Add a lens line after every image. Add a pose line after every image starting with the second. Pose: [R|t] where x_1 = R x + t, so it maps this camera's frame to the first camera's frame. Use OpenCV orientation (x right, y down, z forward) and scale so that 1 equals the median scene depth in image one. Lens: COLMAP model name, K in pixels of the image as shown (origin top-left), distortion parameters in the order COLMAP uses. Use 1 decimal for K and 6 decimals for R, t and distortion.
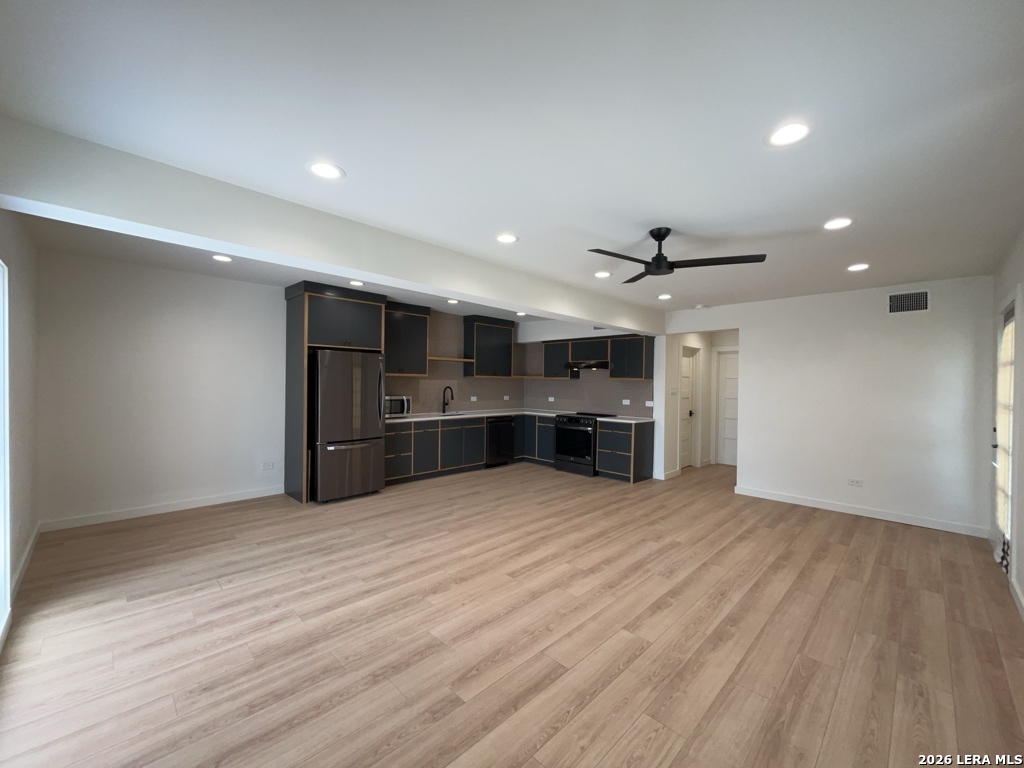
lens RADIAL K [[413.2, 0, 515.6], [0, 413.2, 384.2], [0, 0, 1]] dist [-0.001098, -0.000115]
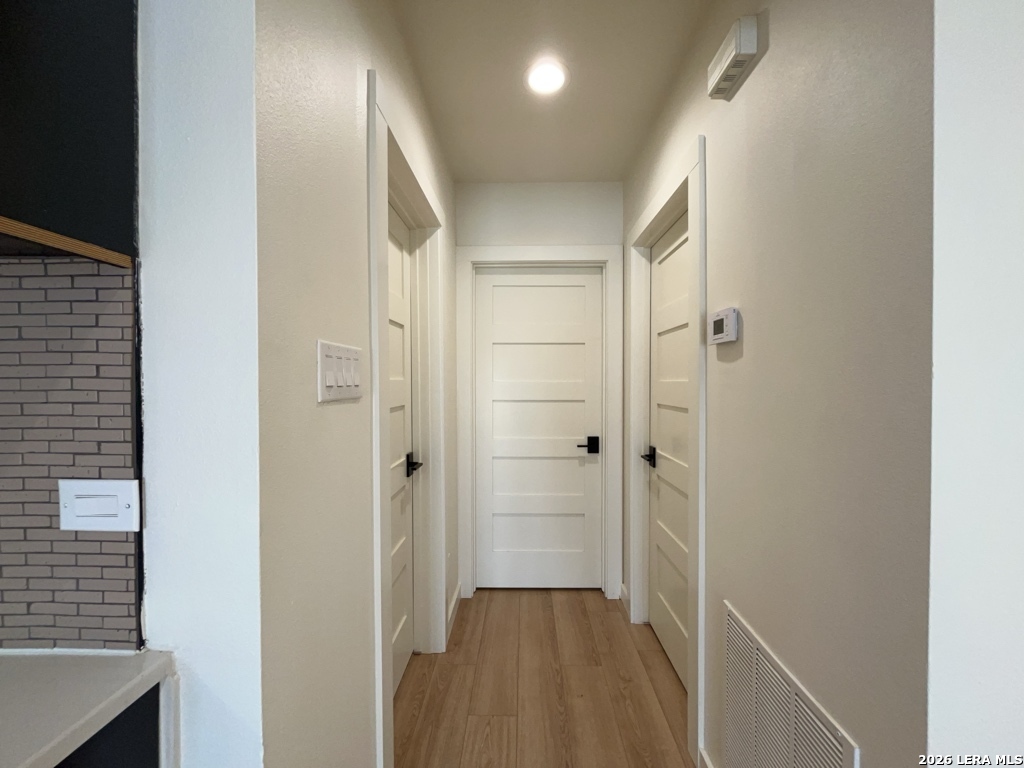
lens RADIAL K [[413.2, 0, 515.6], [0, 413.2, 384.2], [0, 0, 1]] dist [-0.001098, -0.000115]
pose [[0.723583, -0.023130, 0.689850, 0.535395], [0.015038, 0.999729, 0.017747, 0.028916], [-0.690074, -0.002467, 0.723735, 1.403678]]
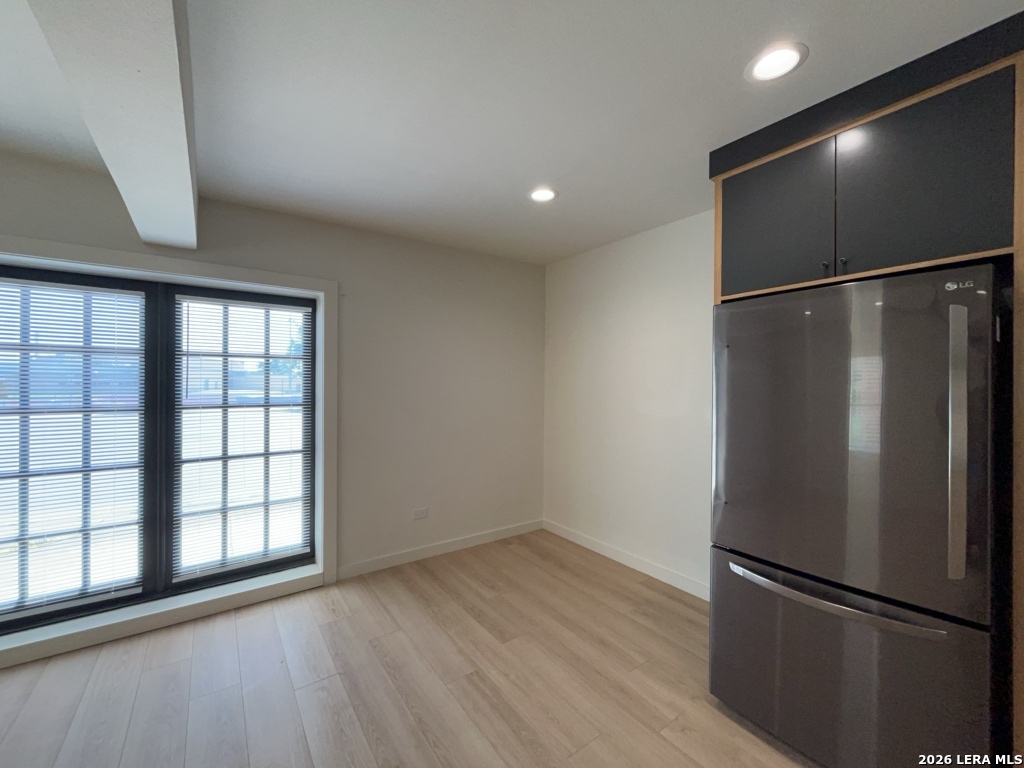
lens RADIAL K [[413.2, 0, 515.6], [0, 413.2, 384.2], [0, 0, 1]] dist [-0.001098, -0.000115]
pose [[-0.158305, -0.014193, -0.987288, -0.068151], [-0.014345, 0.999824, -0.012073, -0.000979], [0.987286, 0.012251, -0.158480, 1.048284]]
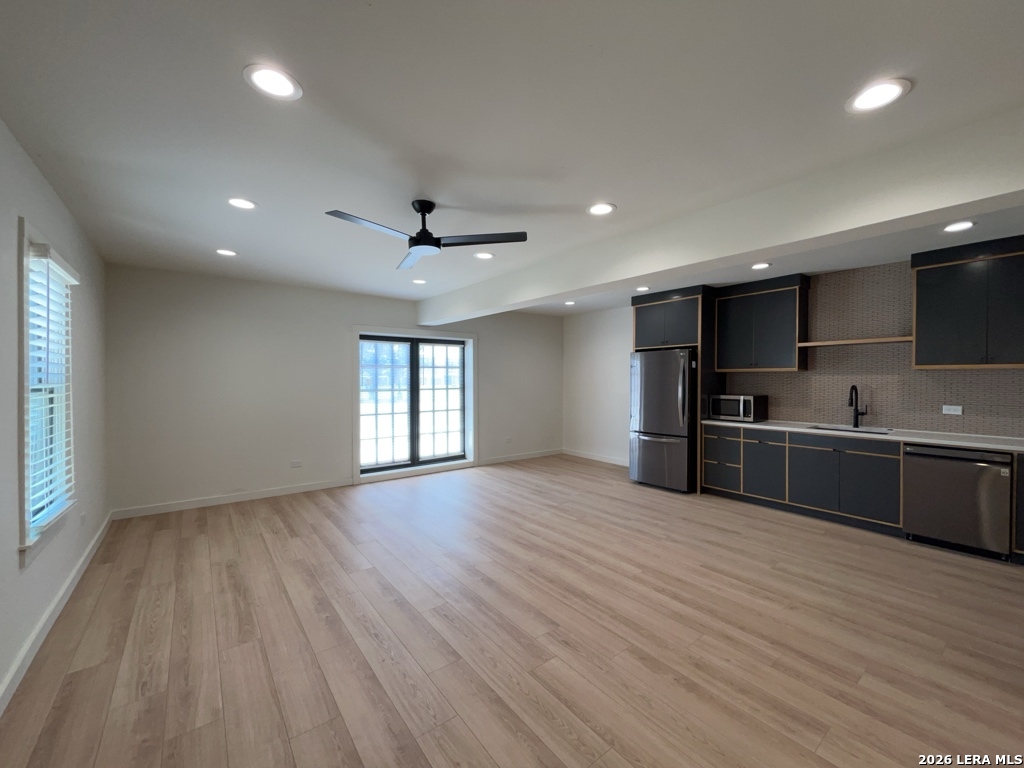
lens RADIAL K [[413.2, 0, 515.6], [0, 413.2, 384.2], [0, 0, 1]] dist [-0.001098, -0.000115]
pose [[-0.127987, -0.000651, -0.991776, 0.908353], [-0.008235, 0.999966, 0.000406, 0.012989], [0.991742, 0.008219, -0.127988, 0.983804]]
